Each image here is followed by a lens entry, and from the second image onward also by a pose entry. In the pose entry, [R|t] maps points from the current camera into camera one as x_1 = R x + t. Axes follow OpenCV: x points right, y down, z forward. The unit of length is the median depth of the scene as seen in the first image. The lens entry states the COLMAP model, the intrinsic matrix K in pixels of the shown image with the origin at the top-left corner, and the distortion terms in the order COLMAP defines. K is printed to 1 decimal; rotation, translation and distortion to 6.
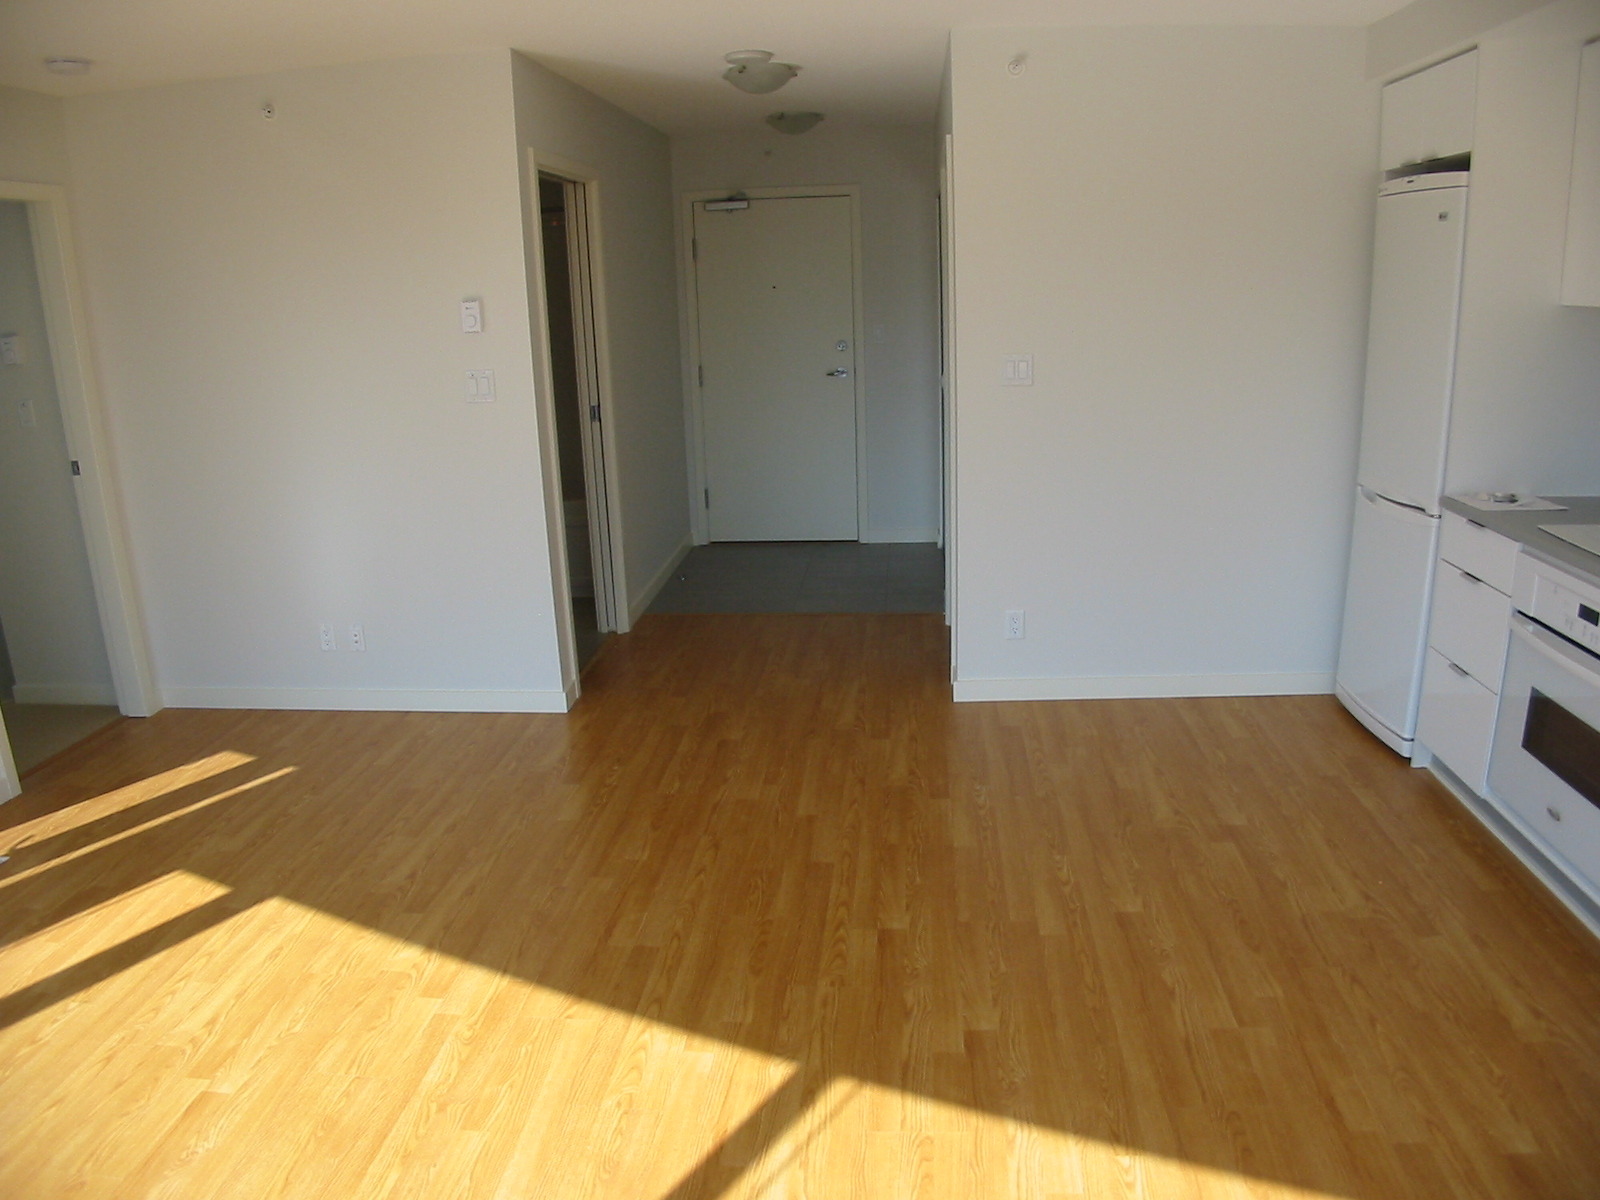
lens RADIAL K [[1152.7, 0, 813.0], [0, 1152.7, 613.6], [0, 0, 1]] dist [-0.188722, 0.081521]
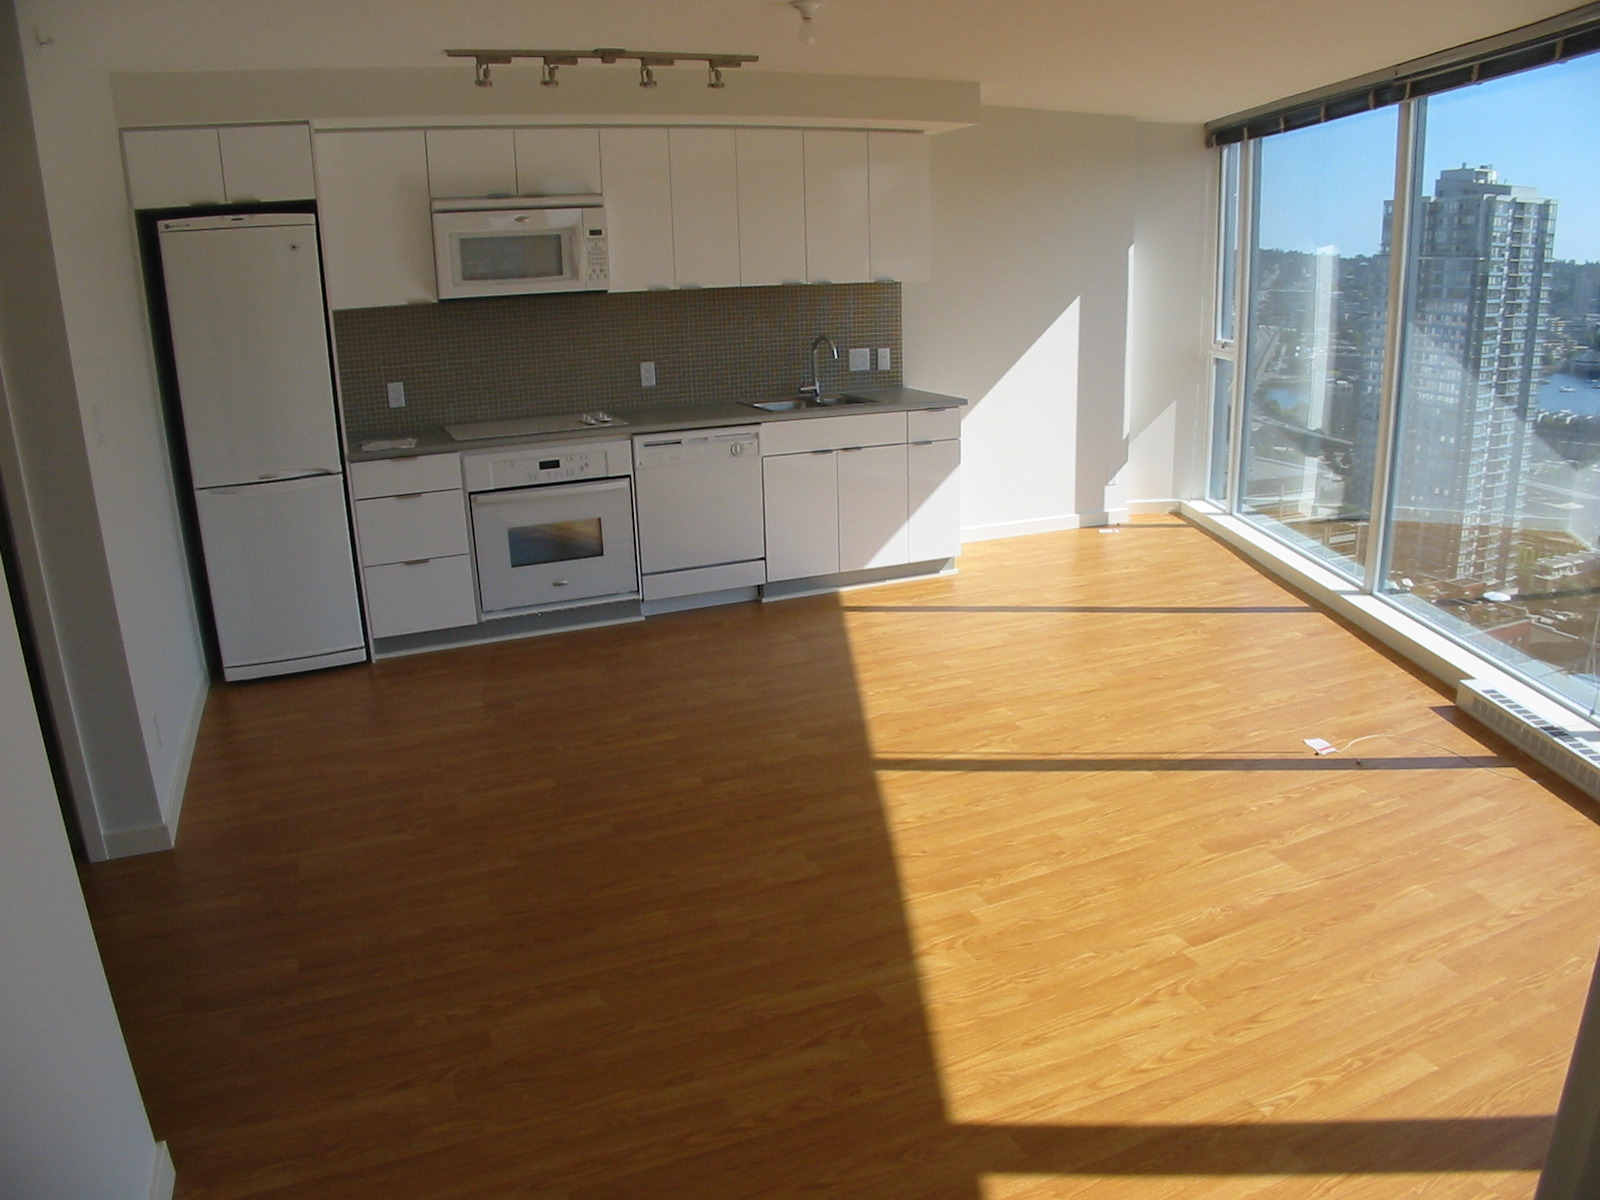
lens RADIAL K [[1152.7, 0, 813.0], [0, 1152.7, 613.6], [0, 0, 1]] dist [-0.188722, 0.081521]
pose [[-0.470775, -0.212556, 0.856266, -1.154955], [0.287491, 0.880610, 0.376662, -0.368150], [-0.834098, 0.423492, -0.353461, 1.405885]]
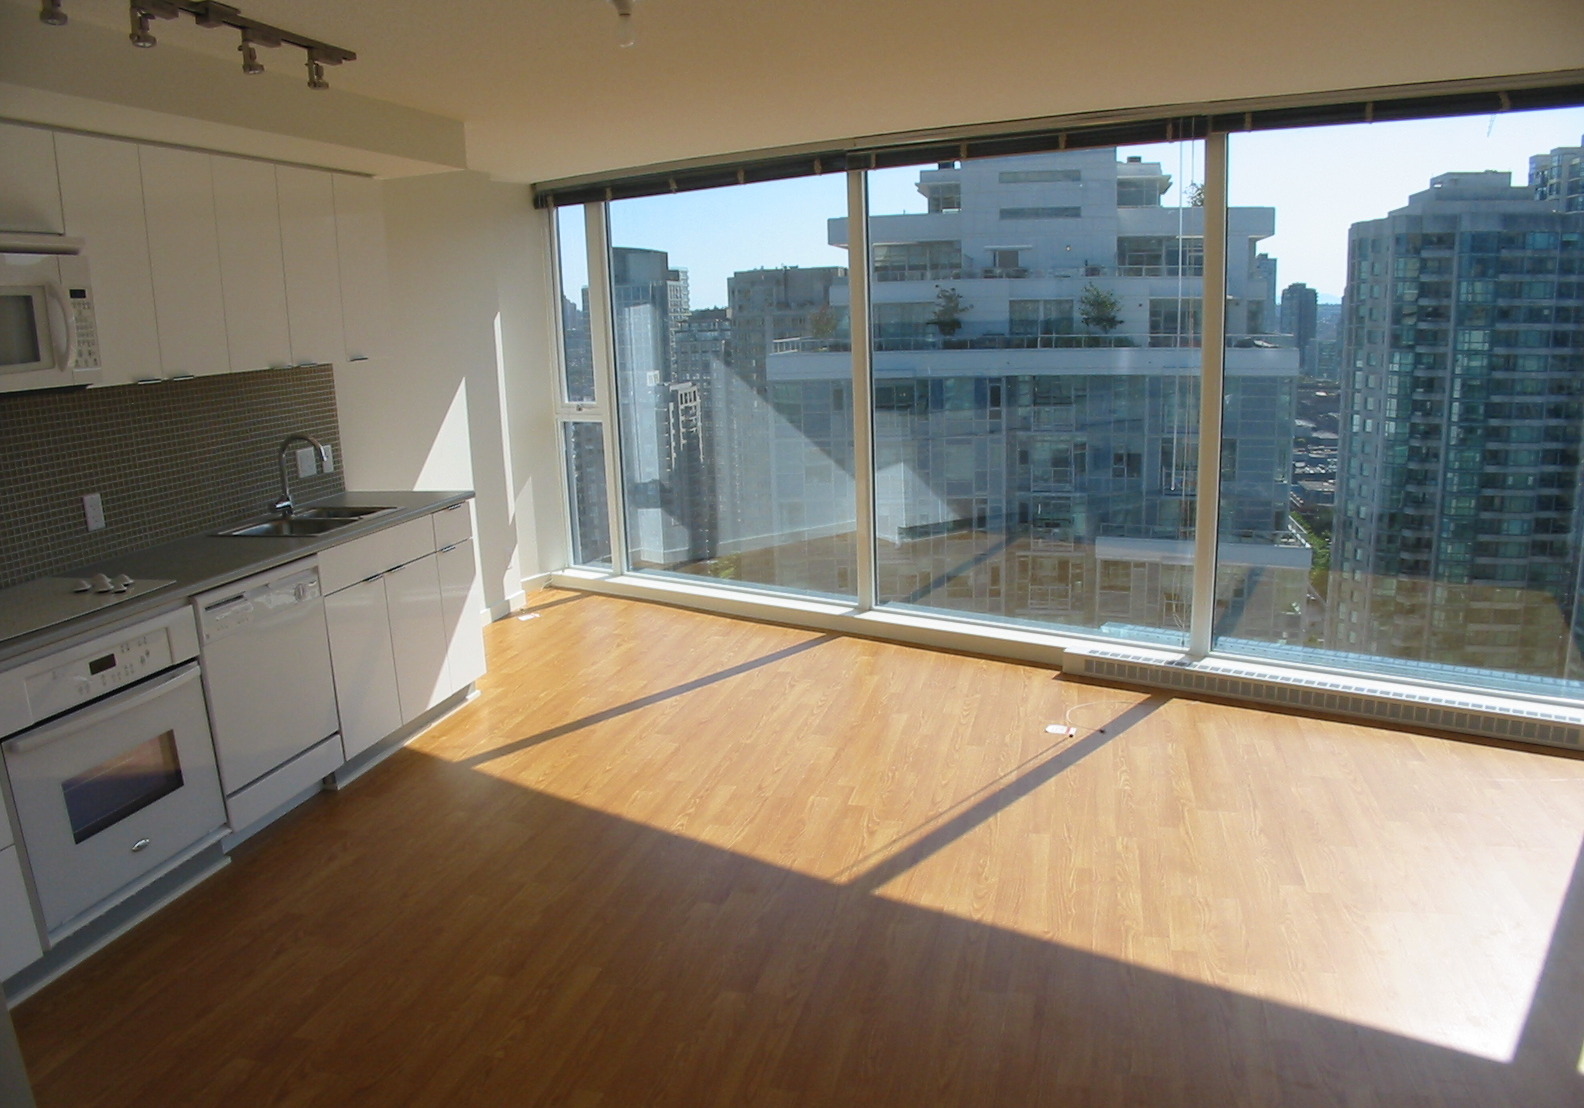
lens RADIAL K [[1166.2, 0, 814.3], [0, 1166.2, 602.0], [0, 0, 1]] dist [-0.199642, 0.090254]
pose [[-0.987148, 0.027684, 0.157393, -0.170518], [0.103318, 0.861929, 0.496390, -0.531473], [-0.121919, 0.506272, -0.853712, 1.826289]]
